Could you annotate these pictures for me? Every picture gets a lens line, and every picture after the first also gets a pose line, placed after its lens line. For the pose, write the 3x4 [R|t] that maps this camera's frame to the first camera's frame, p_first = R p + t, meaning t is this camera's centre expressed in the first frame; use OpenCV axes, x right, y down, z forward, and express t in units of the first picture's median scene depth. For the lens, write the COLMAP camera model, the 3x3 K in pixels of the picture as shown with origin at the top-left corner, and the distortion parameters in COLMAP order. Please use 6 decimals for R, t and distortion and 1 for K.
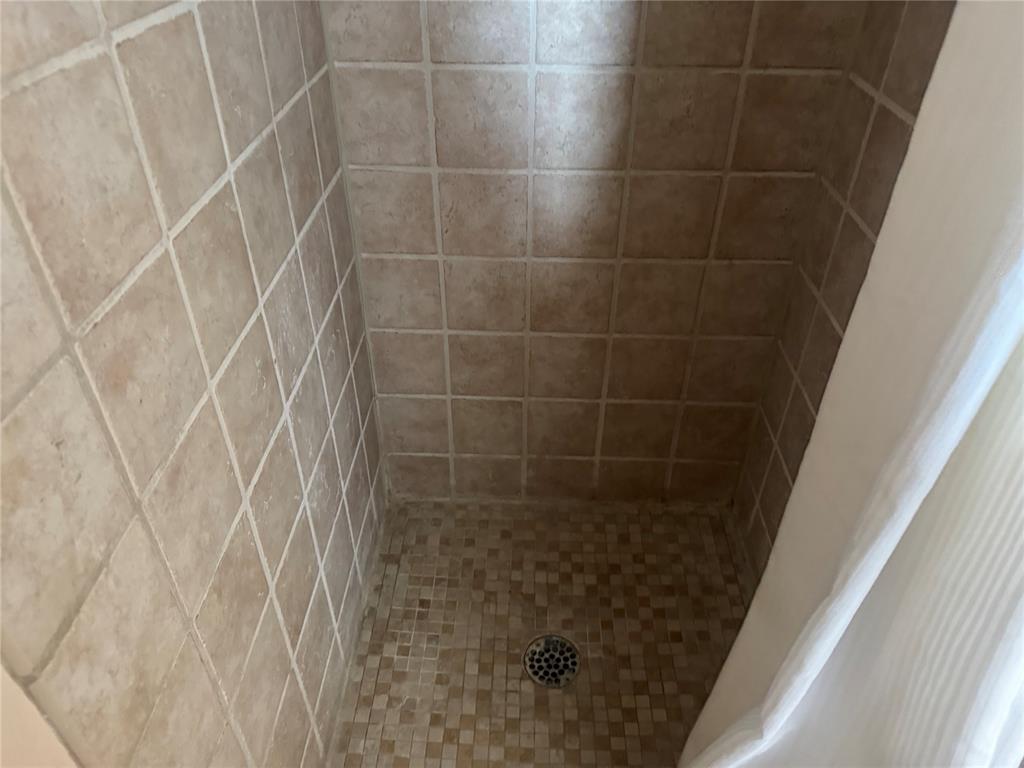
lens RADIAL K [[717.6, 0, 512.3], [0, 717.6, 407.8], [0, 0, 1]] dist [0.033882, -0.052832]
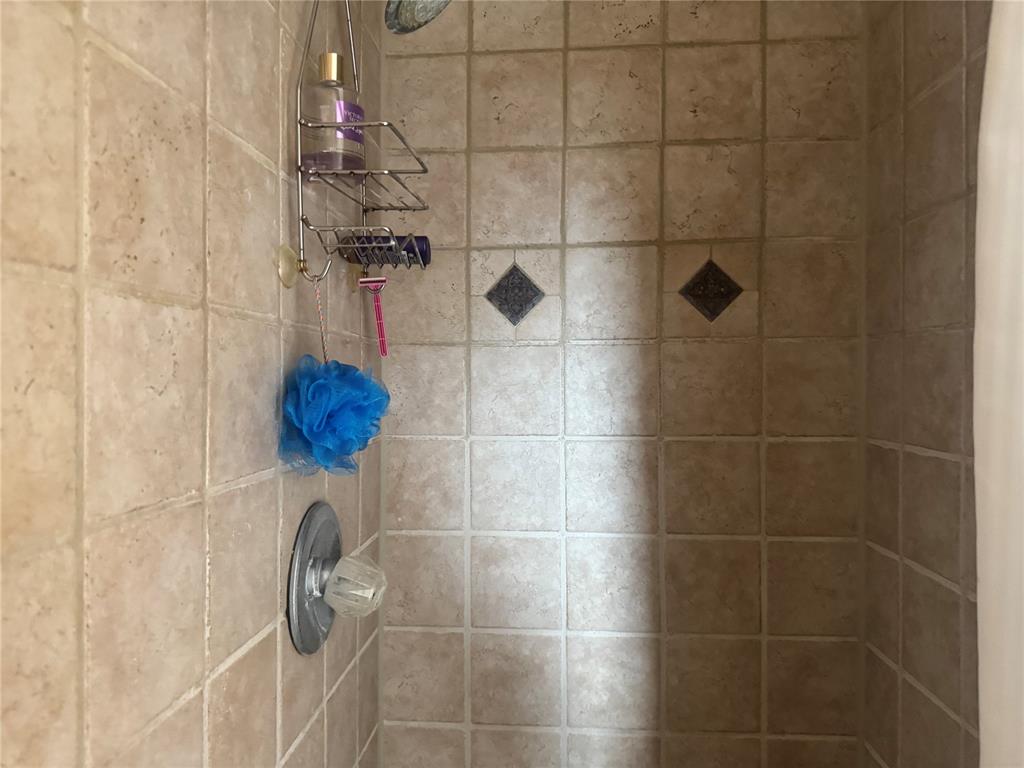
lens RADIAL K [[717.6, 0, 512.6], [0, 717.6, 383.5], [0, 0, 1]] dist [0.033882, -0.052832]
pose [[0.998940, -0.004114, -0.045854, 0.002134], [-0.024052, 0.802636, -0.595984, -0.241311], [0.039256, 0.596455, 0.801686, -0.182116]]
